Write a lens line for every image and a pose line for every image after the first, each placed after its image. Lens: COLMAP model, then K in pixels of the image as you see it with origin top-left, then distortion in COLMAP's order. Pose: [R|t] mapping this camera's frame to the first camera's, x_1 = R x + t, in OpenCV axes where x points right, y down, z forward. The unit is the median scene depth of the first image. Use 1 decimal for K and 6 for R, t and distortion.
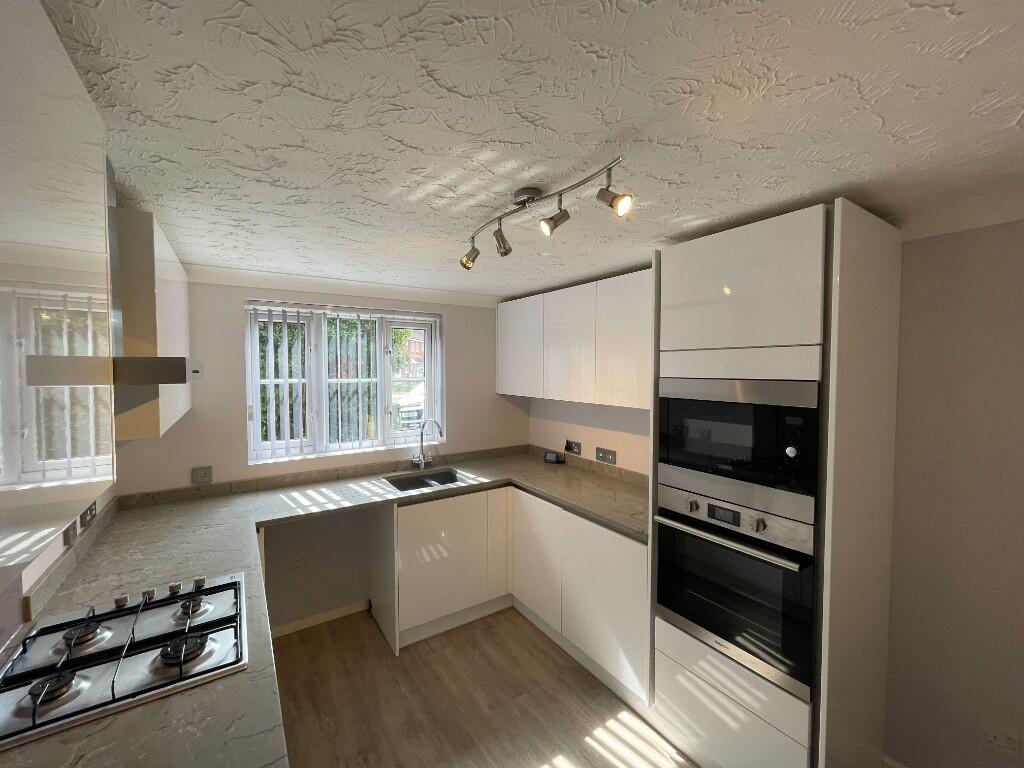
lens RADIAL K [[415.1, 0, 513.1], [0, 415.1, 383.1], [0, 0, 1]] dist [-0.008738, 0.001103]
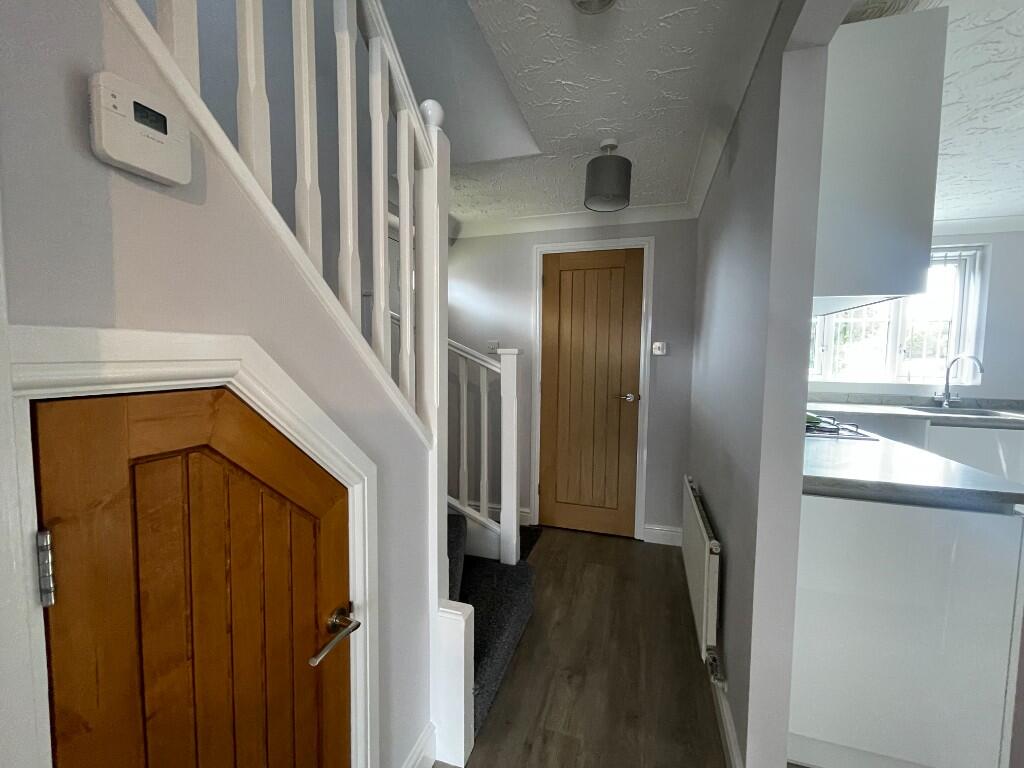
lens RADIAL K [[415.1, 0, 506.2], [0, 415.1, 381.9], [0, 0, 1]] dist [-0.008738, 0.001103]
pose [[0.613103, 0.060939, -0.787649, -0.156657], [-0.046728, 0.998072, 0.040846, 0.259039], [0.788619, 0.011763, 0.614769, -0.677387]]
